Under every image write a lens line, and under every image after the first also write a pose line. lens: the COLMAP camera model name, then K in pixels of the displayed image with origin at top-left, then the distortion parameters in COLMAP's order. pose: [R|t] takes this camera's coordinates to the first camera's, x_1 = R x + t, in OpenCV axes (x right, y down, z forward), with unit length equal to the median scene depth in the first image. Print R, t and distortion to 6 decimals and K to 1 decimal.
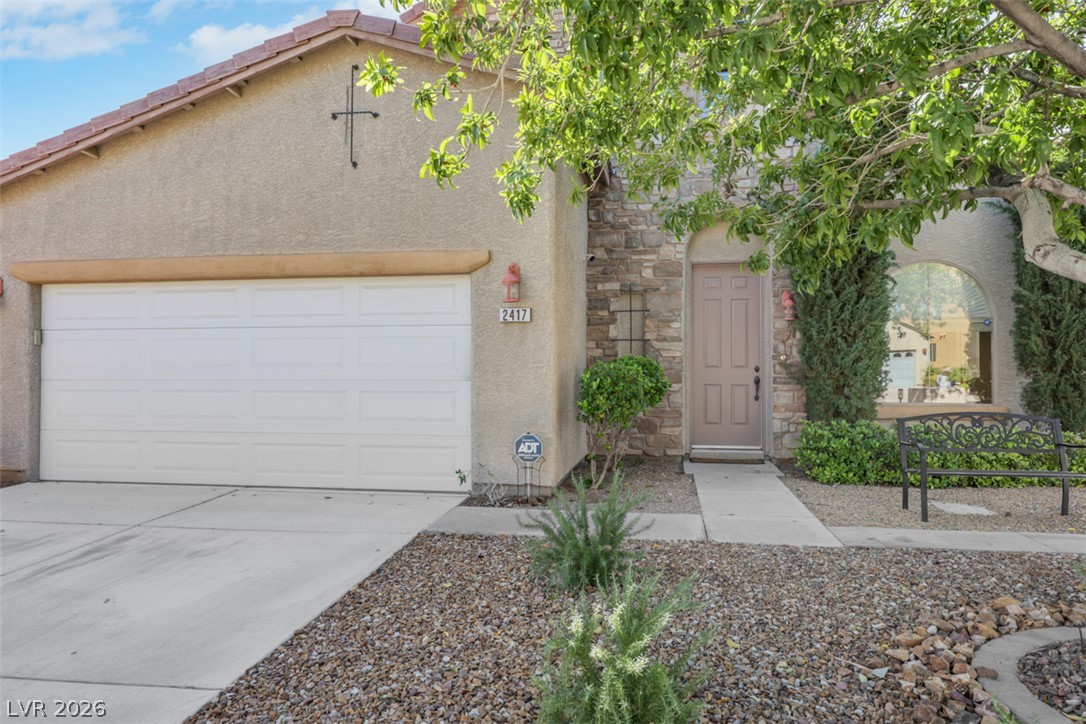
lens RADIAL K [[718.3, 0, 542.9], [0, 718.3, 362.9], [0, 0, 1]] dist [0.005937, 0.000141]
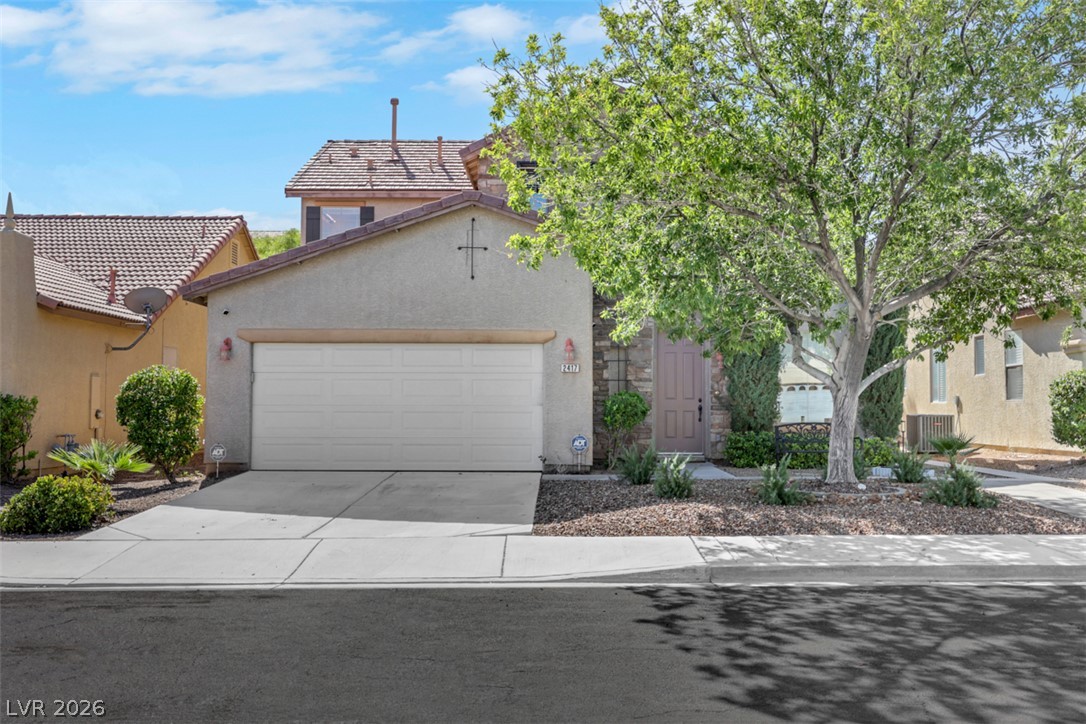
lens RADIAL K [[1096.1, 0, 542.3], [0, 1096.1, 362.1], [0, 0, 1]] dist [-0.013652, 0.000000]
pose [[0.986847, 0.009487, 0.161377, -0.464364], [-0.004440, 0.999490, -0.031608, 0.003231], [-0.161595, 0.030476, 0.986387, -1.407764]]
